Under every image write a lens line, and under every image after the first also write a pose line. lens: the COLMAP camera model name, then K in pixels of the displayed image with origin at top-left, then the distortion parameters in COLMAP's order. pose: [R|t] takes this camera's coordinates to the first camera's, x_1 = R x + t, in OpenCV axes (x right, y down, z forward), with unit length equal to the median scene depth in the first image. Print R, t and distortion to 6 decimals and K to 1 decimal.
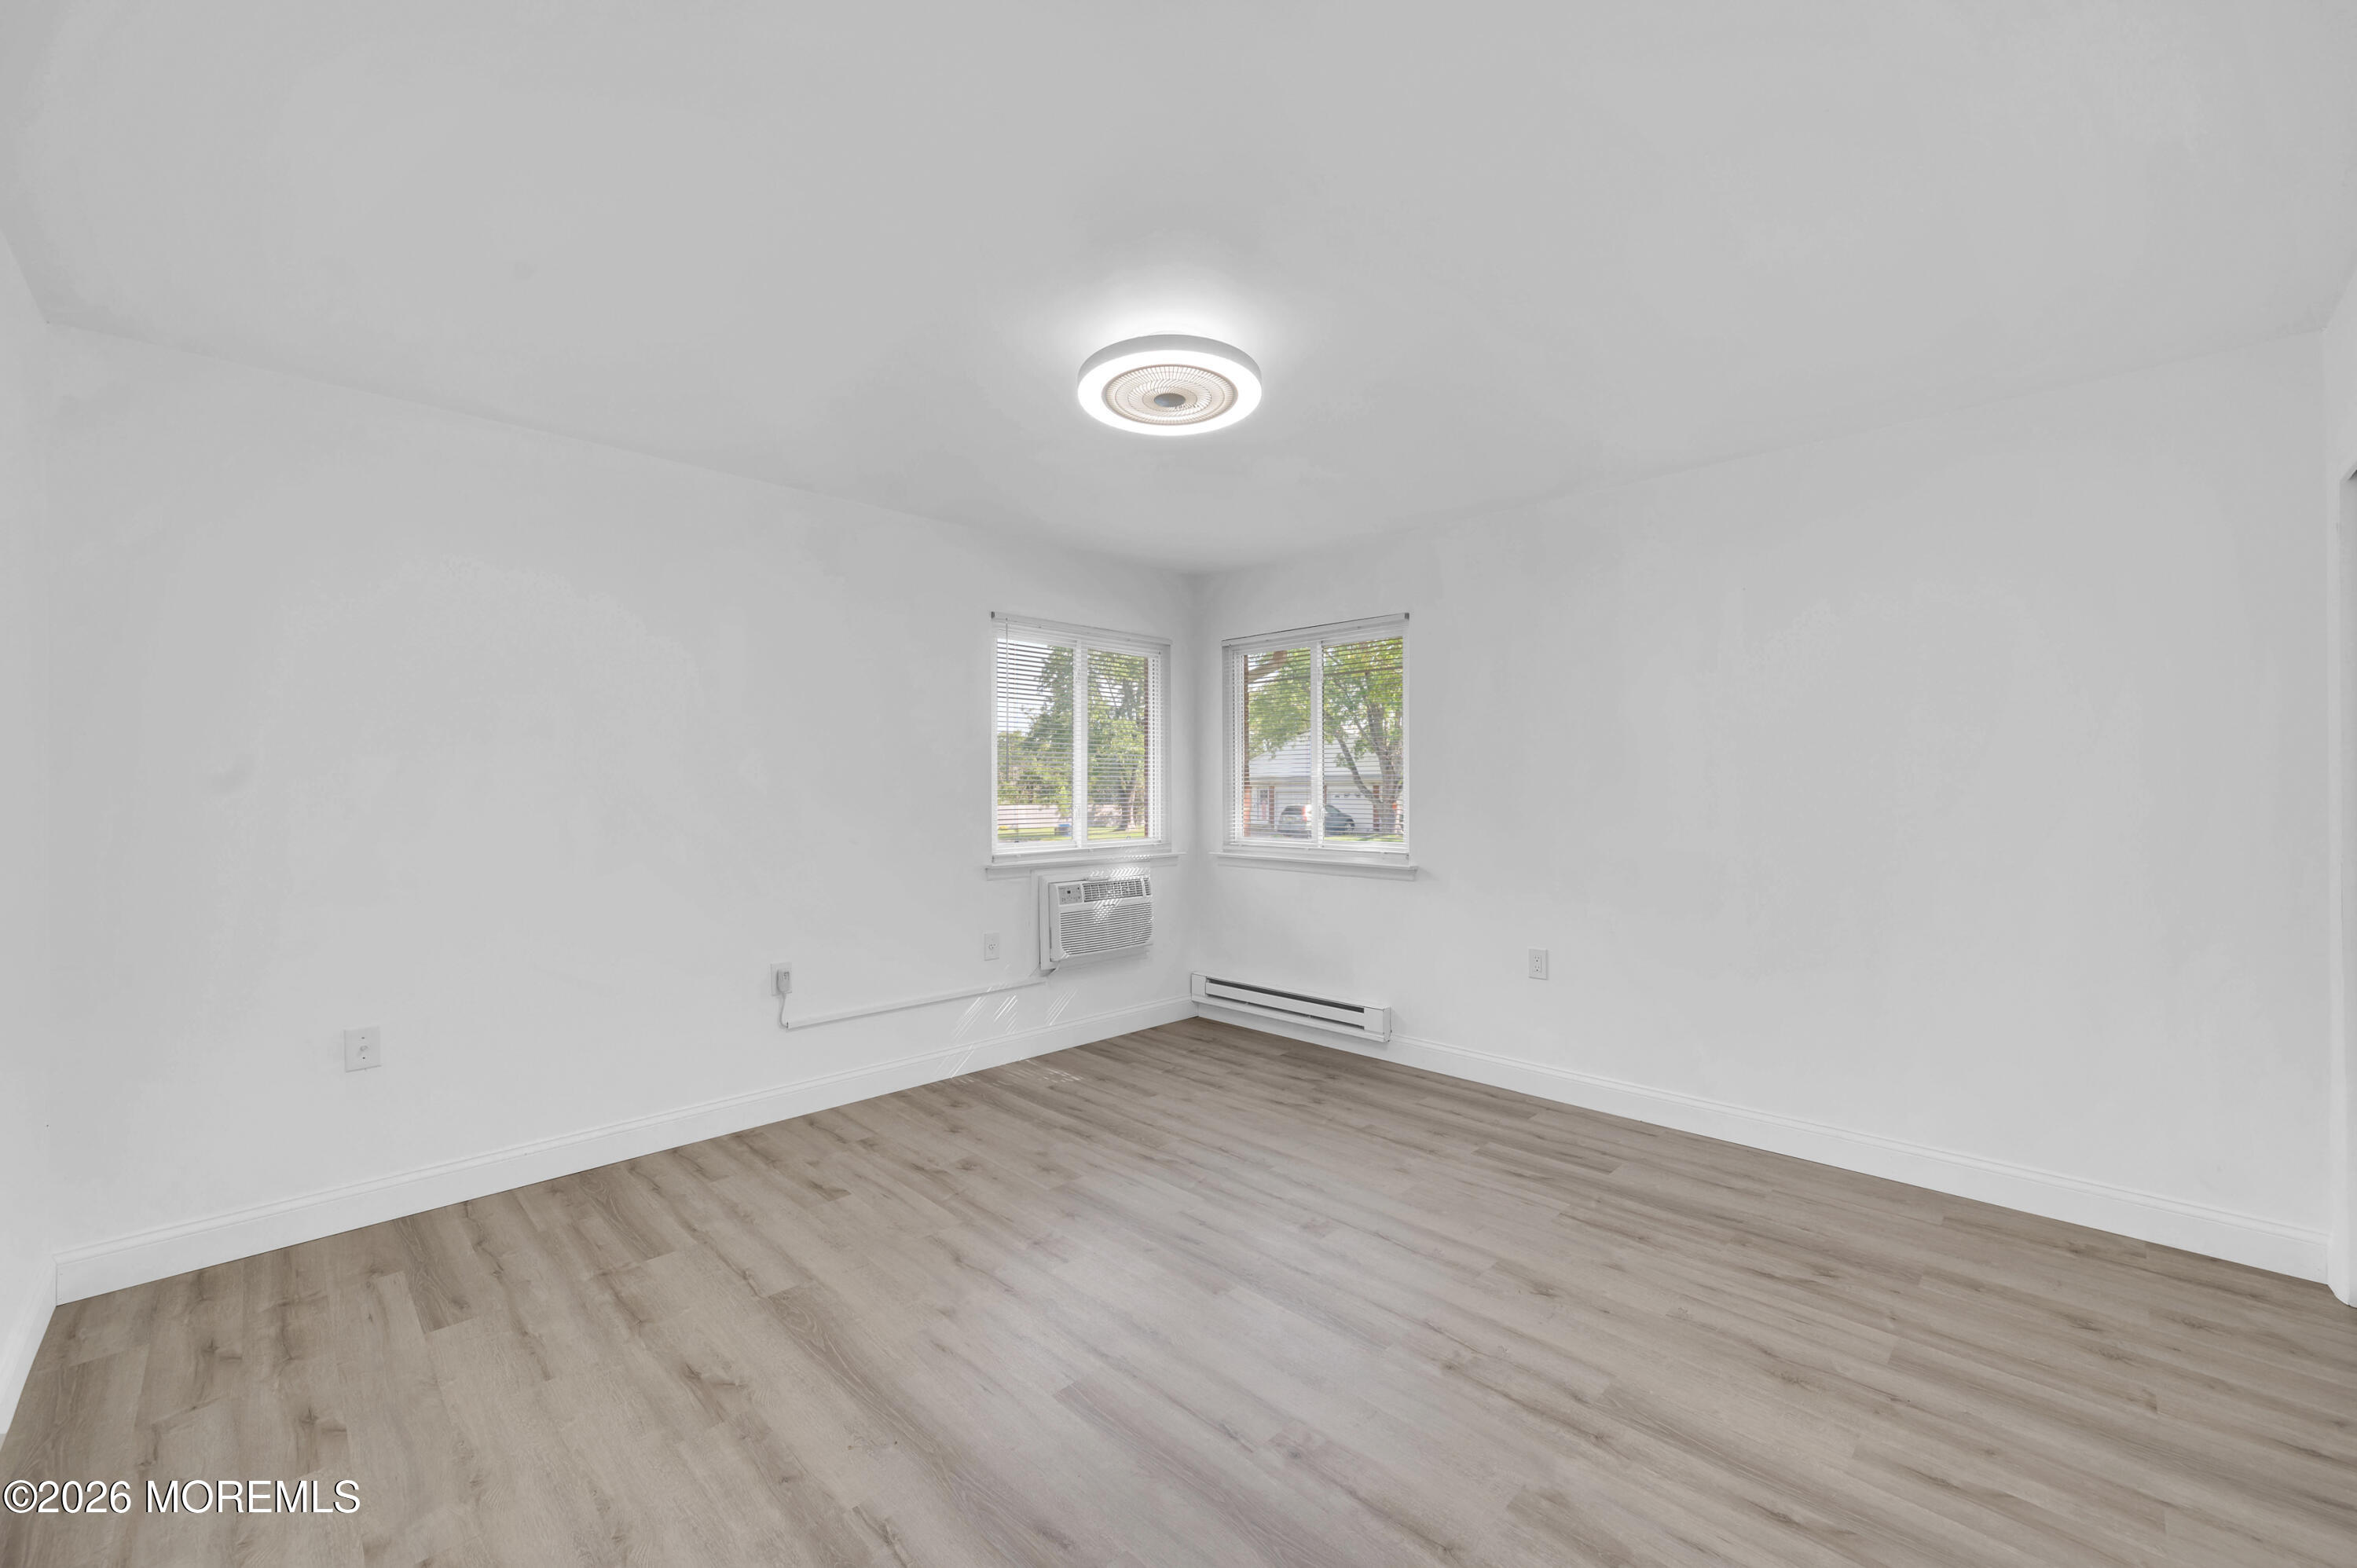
lens RADIAL K [[936.1, 0, 1186.6], [0, 936.1, 772.8], [0, 0, 1]] dist [0.001463, -0.000149]
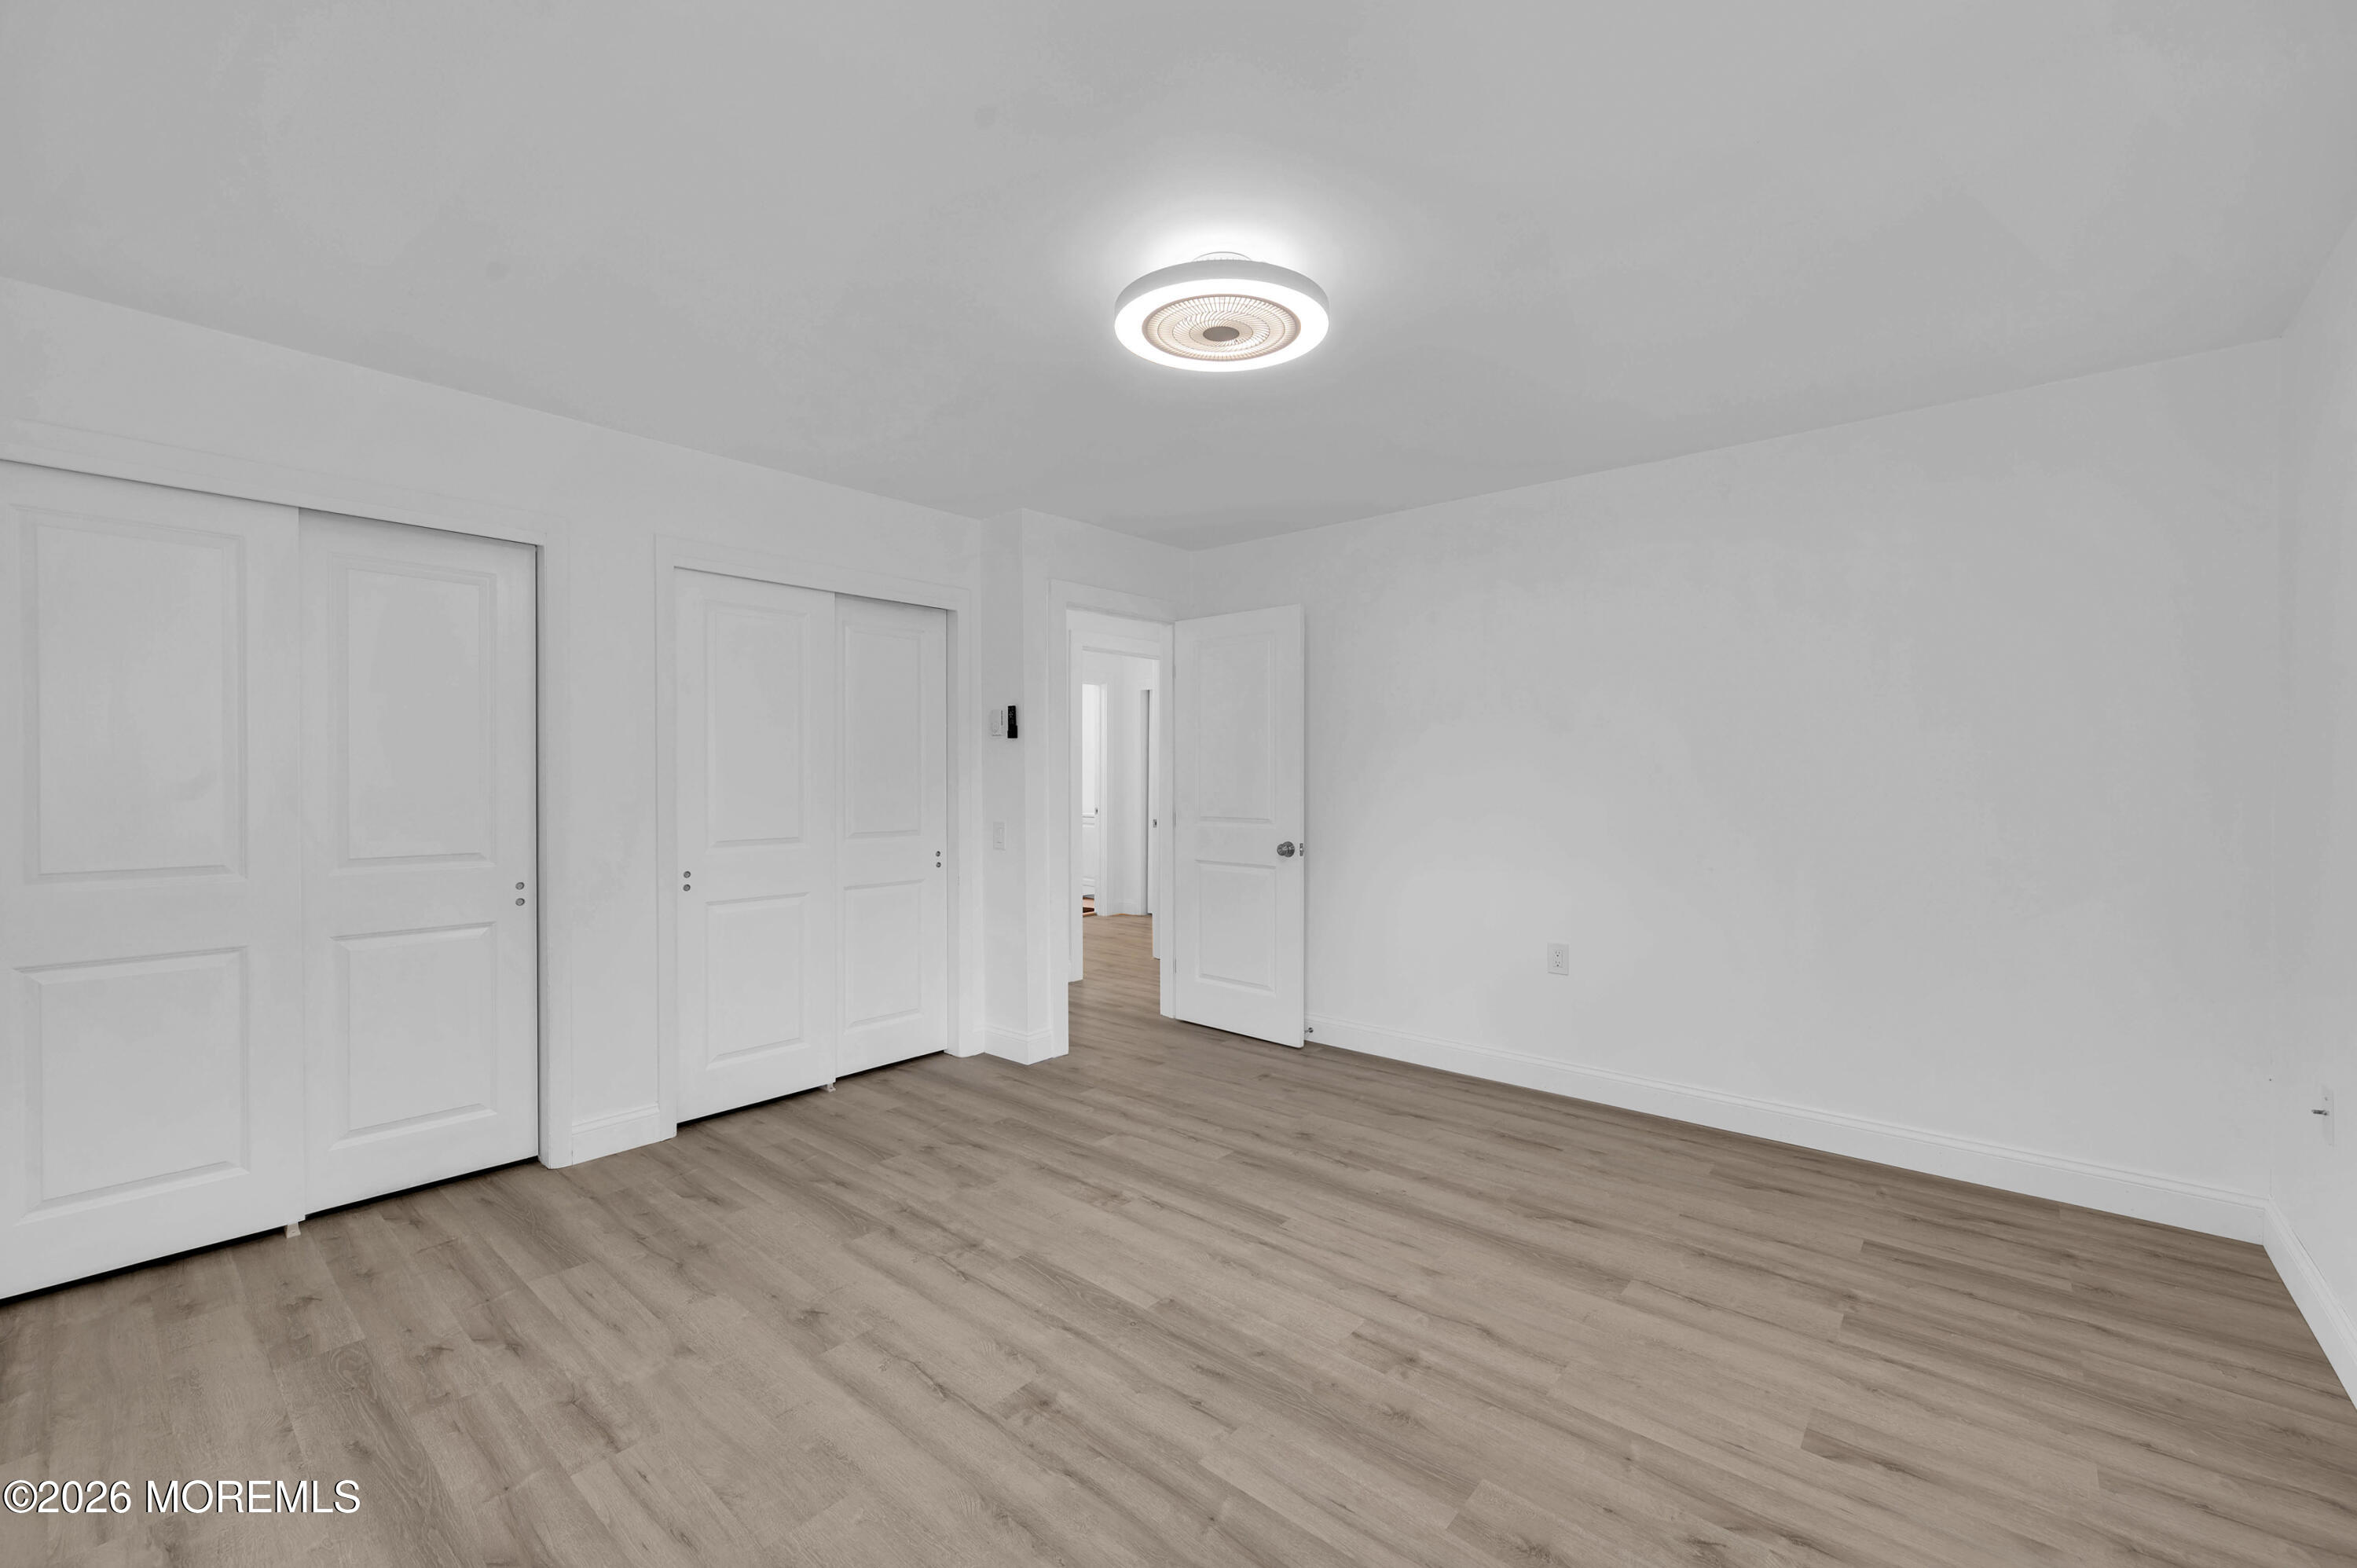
lens RADIAL K [[936.1, 0, 1186.6], [0, 936.1, 772.8], [0, 0, 1]] dist [0.001463, -0.000149]
pose [[-0.997169, 0.005628, -0.074988, 0.082409], [0.006728, 0.999873, -0.014414, 0.040958], [0.074897, -0.014878, -0.997080, 1.923931]]
